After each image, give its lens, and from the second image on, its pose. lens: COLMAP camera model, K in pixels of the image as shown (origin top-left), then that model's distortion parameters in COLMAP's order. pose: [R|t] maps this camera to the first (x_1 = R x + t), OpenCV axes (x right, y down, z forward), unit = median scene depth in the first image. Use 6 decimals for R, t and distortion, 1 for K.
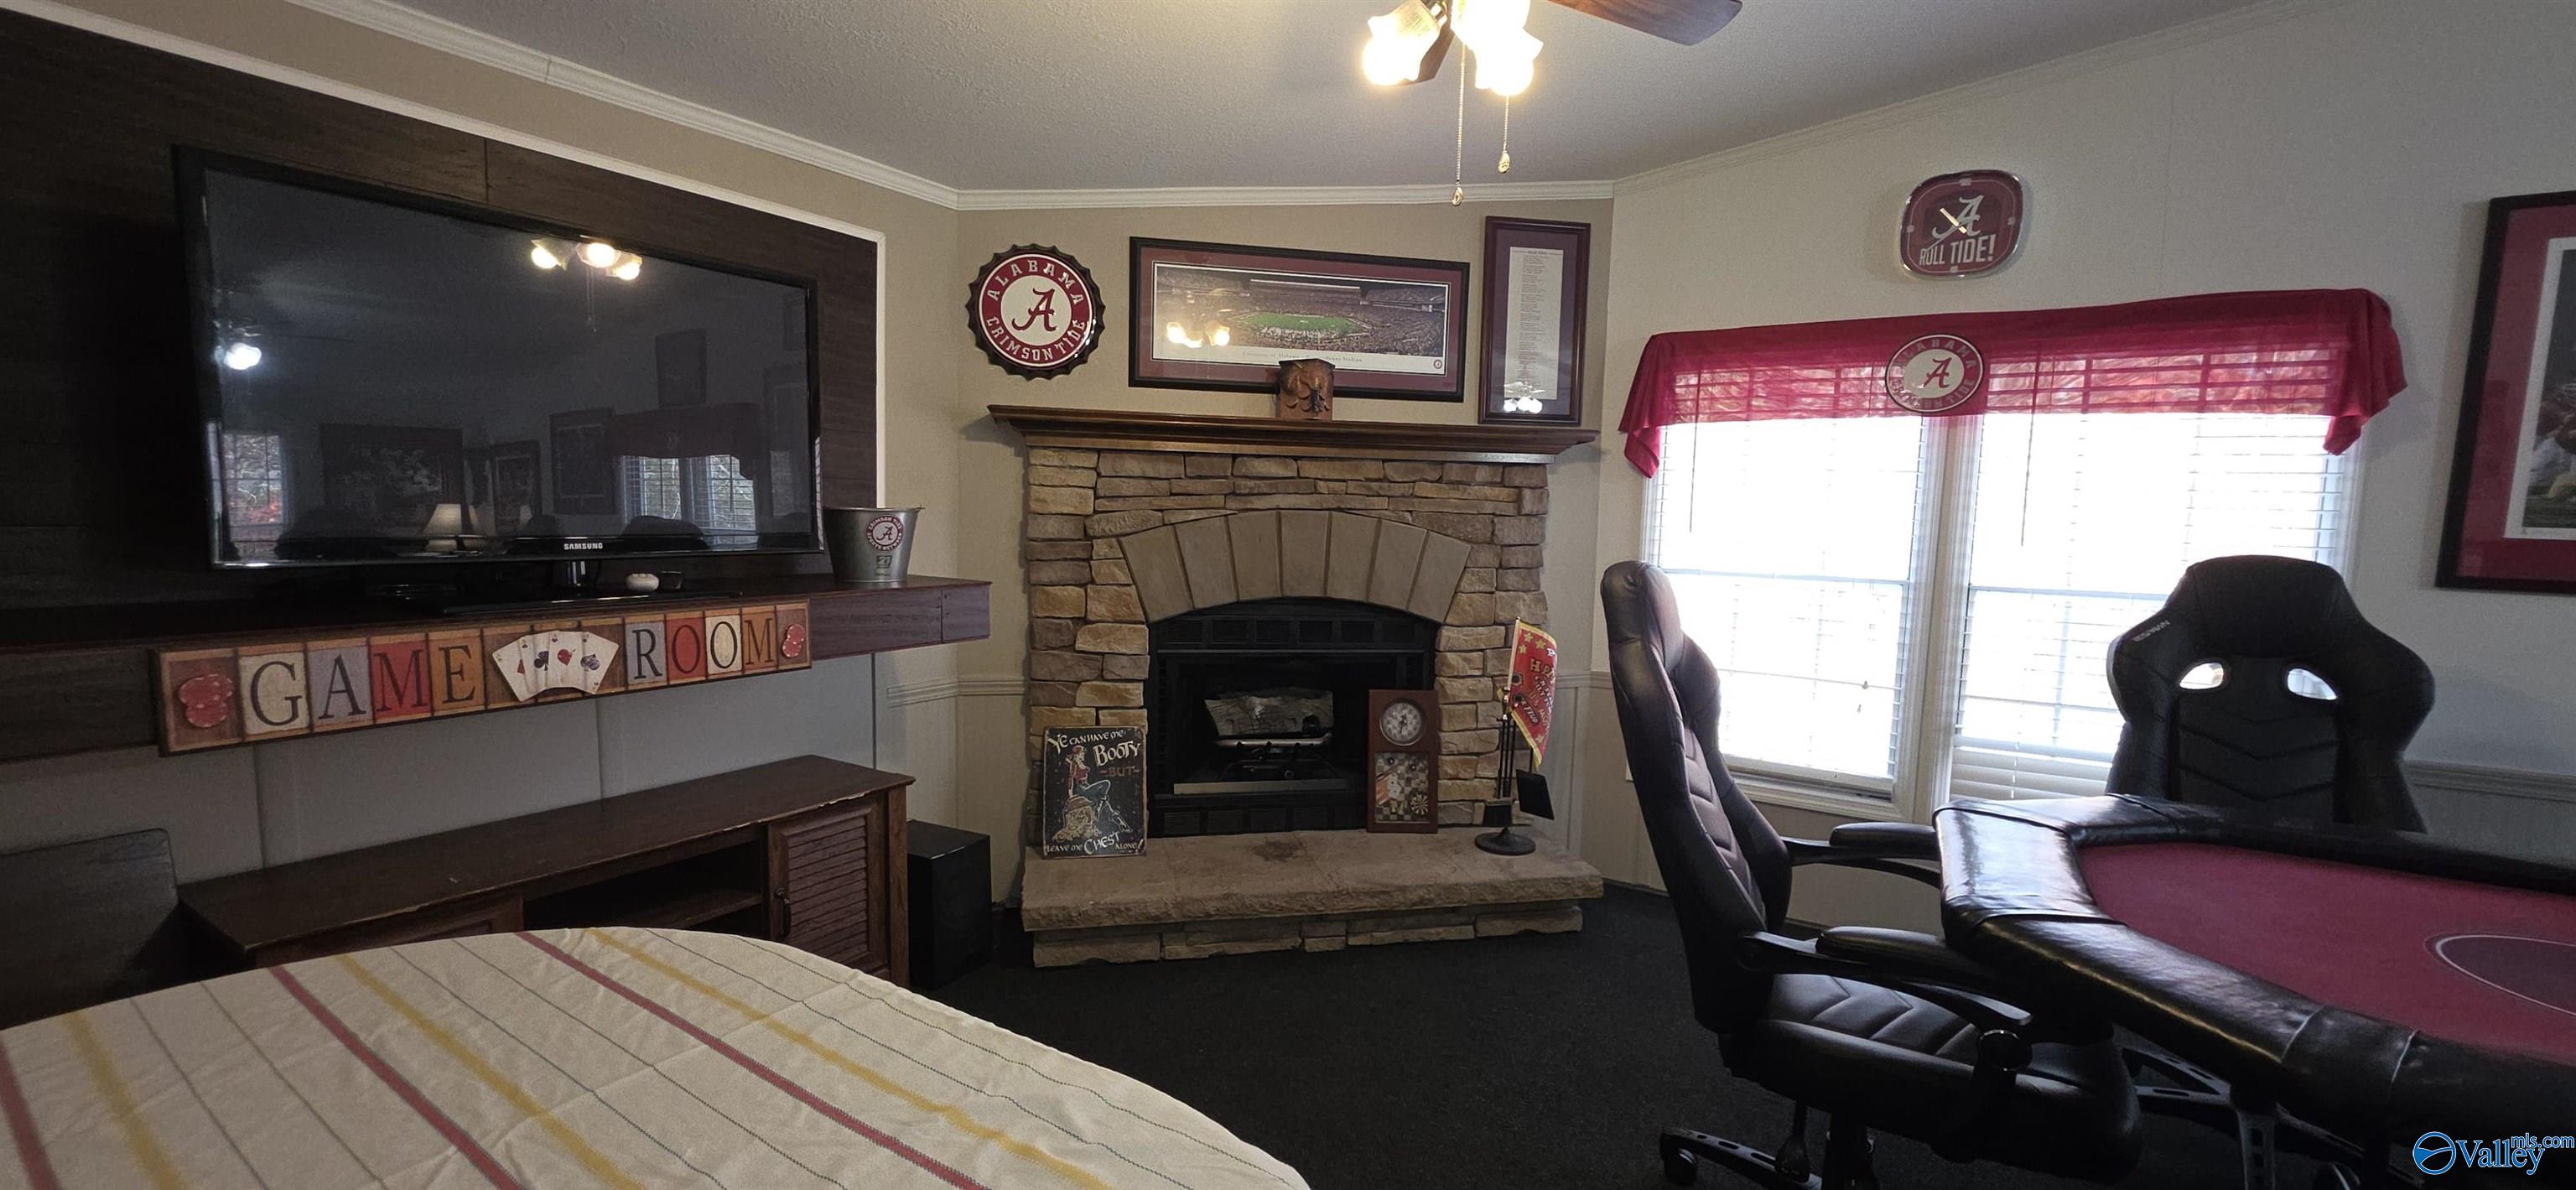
lens RADIAL K [[1028.5, 0, 1276.7], [0, 1028.5, 603.6], [0, 0, 1]] dist [0.003382, -0.001269]
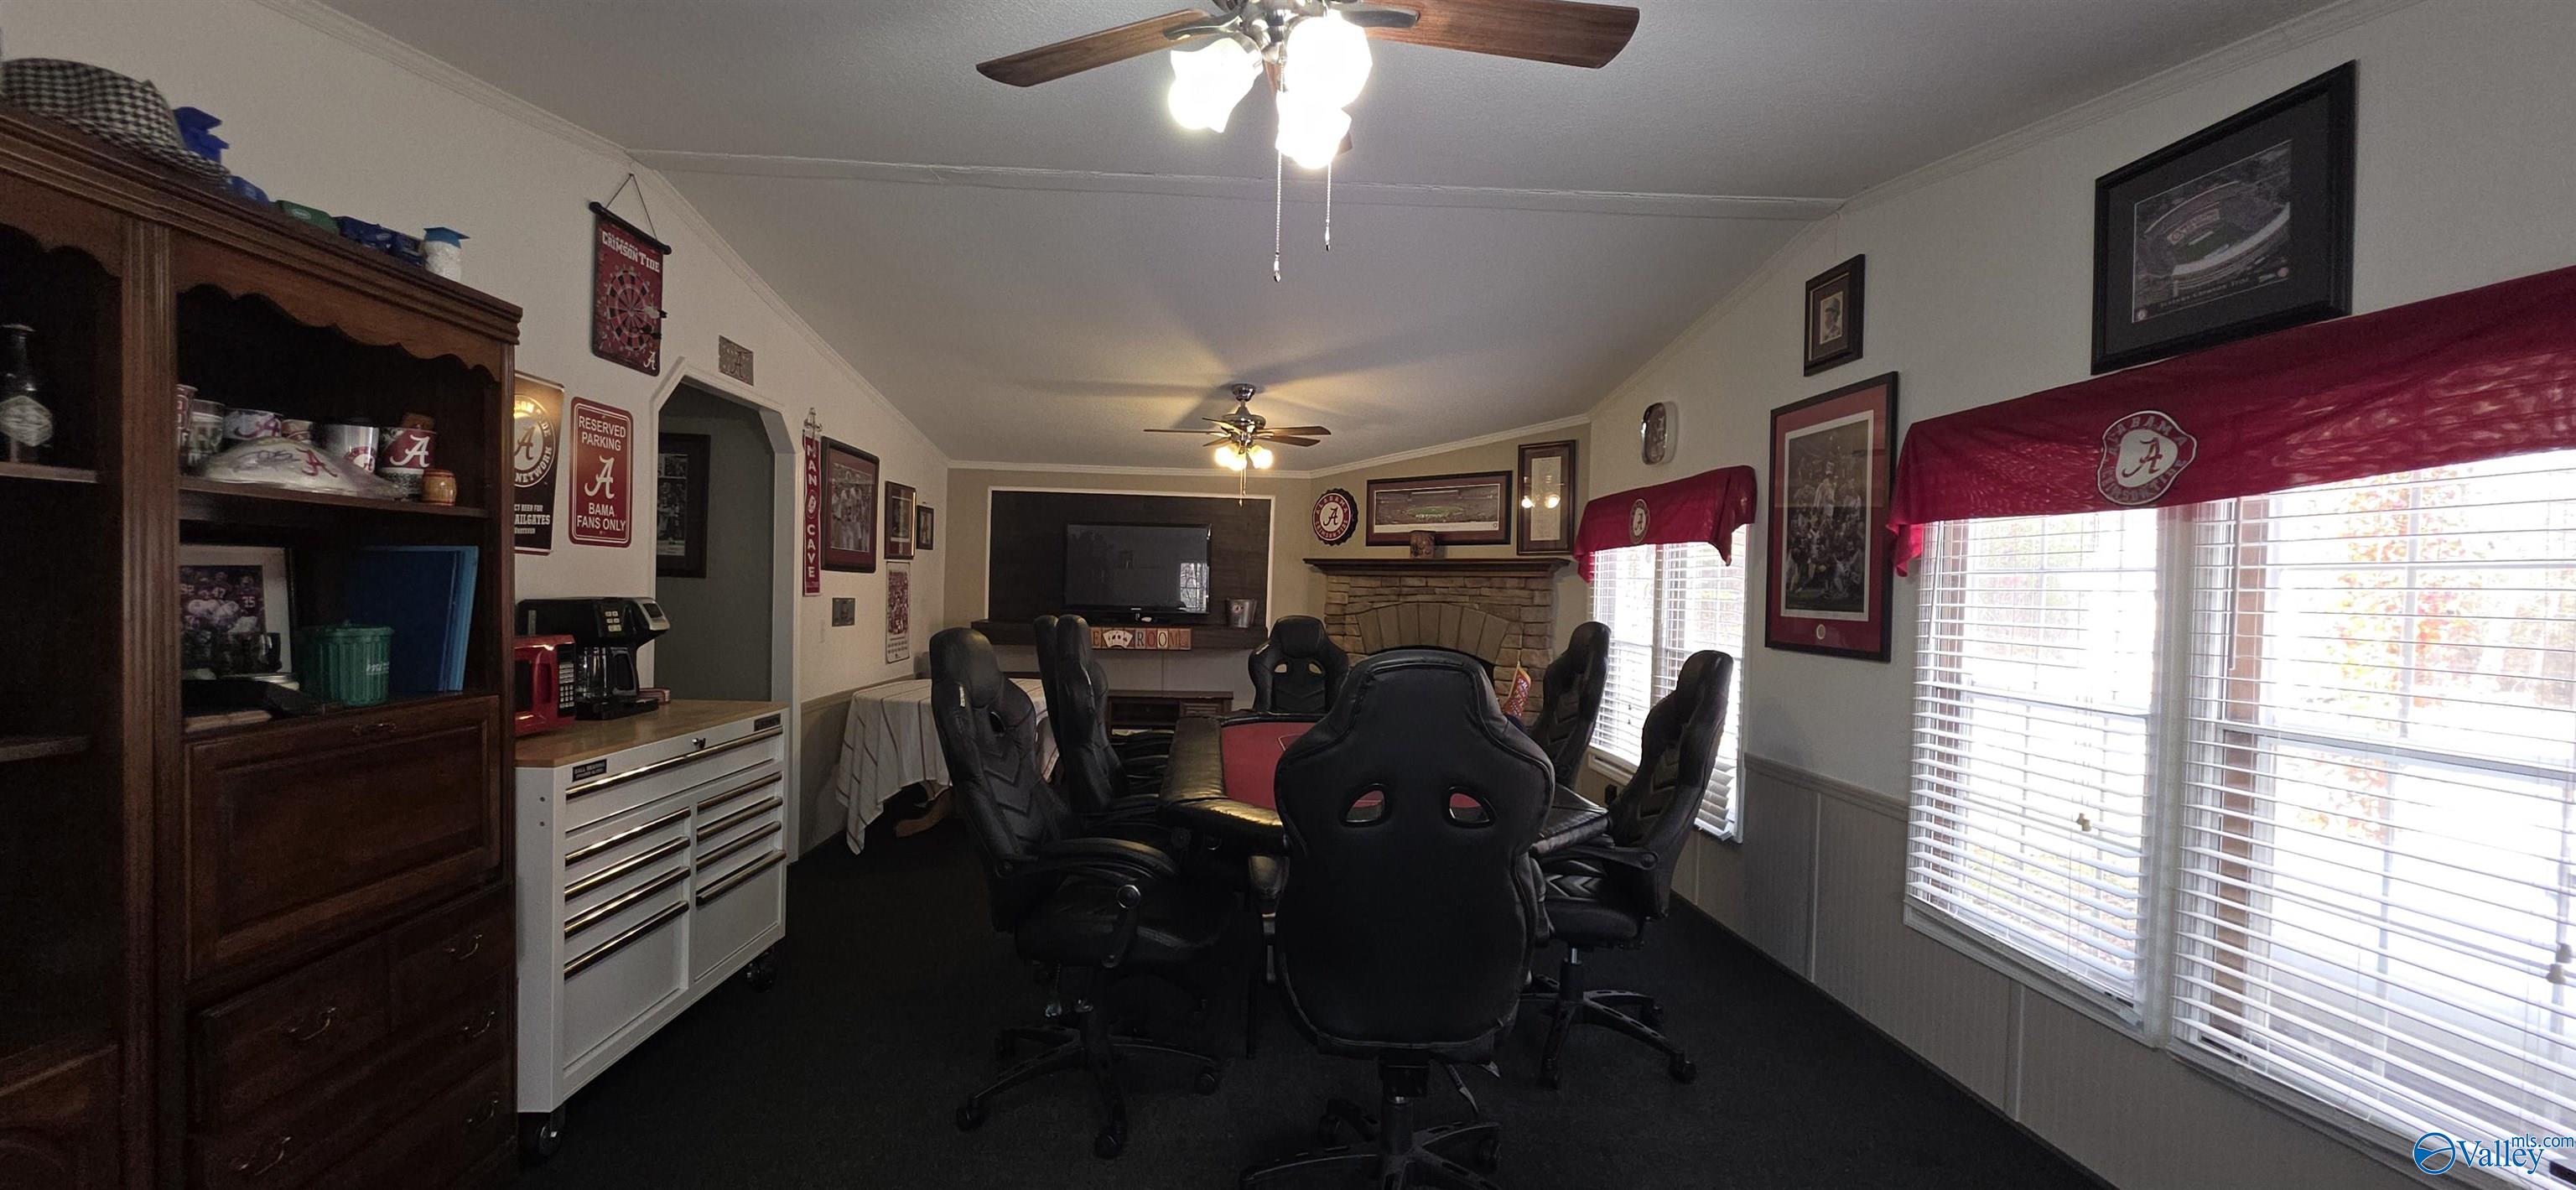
lens RADIAL K [[1028.5, 0, 1290.5], [0, 1028.5, 588.9], [0, 0, 1]] dist [0.003382, -0.001269]
pose [[0.589147, -0.010268, -0.807960, 1.810858], [-0.085212, 0.993554, -0.074761, 0.068754], [0.803520, 0.112894, 0.584475, -0.479299]]
